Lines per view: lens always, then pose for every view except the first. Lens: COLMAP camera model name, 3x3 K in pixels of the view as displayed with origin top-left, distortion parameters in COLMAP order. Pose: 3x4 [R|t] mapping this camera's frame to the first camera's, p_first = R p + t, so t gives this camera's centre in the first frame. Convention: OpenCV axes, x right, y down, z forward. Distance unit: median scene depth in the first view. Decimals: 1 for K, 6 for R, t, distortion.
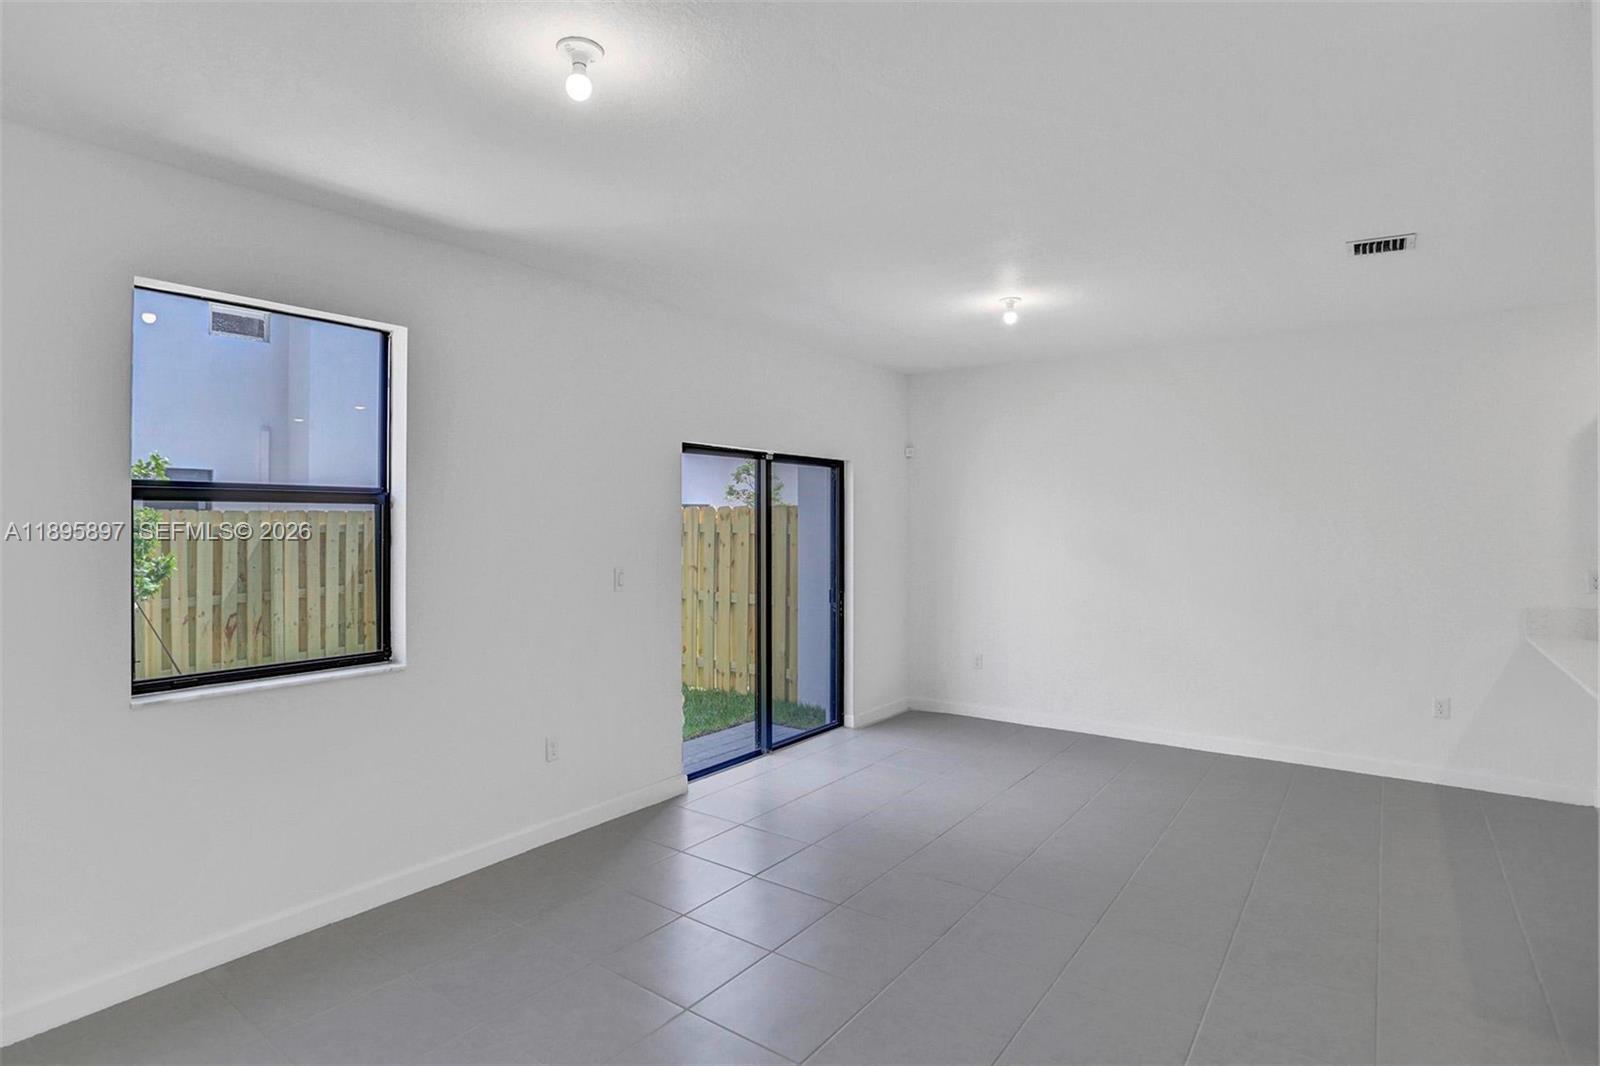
lens RADIAL K [[791.1, 0, 799.7], [0, 791.1, 519.8], [0, 0, 1]] dist [-0.061570, -0.000008]
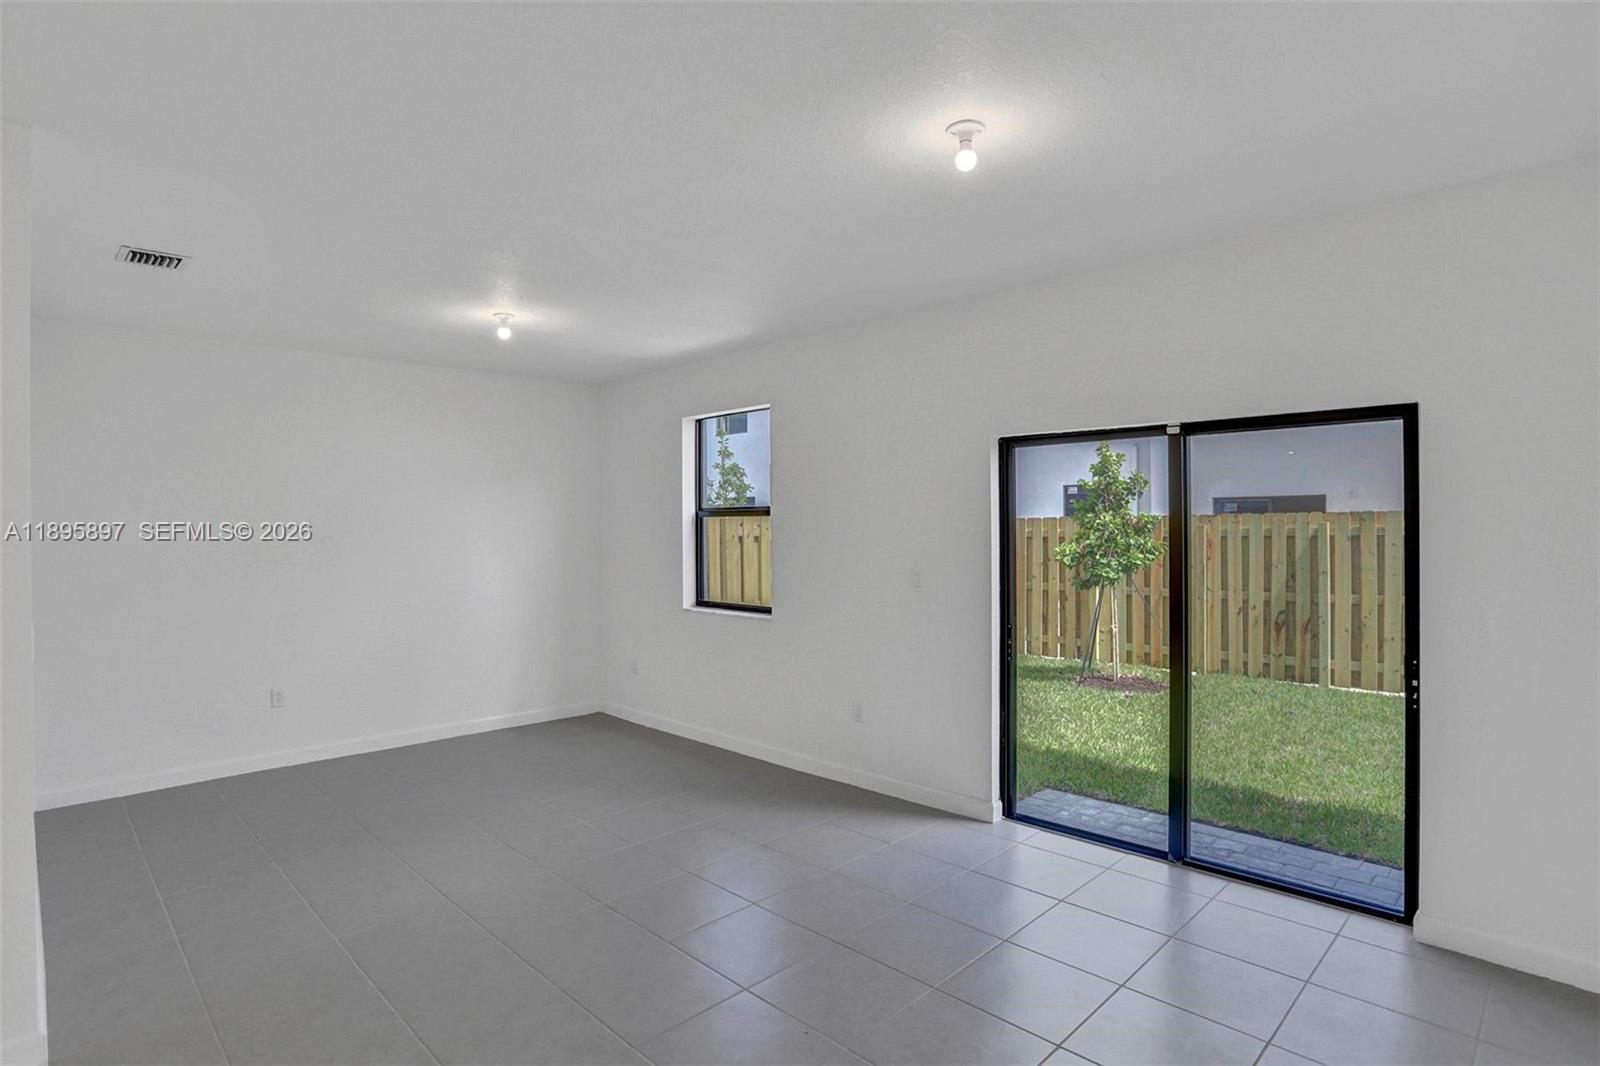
lens RADIAL K [[827.1, 0, 848.1], [0, 827.1, 527.5], [0, 0, 1]] dist [0.000313, 0.000378]
pose [[-0.090981, 0.002512, -0.995849, 0.454186], [0.007753, 0.999968, 0.001814, 0.000728], [0.995822, -0.007556, -0.090997, 0.510442]]
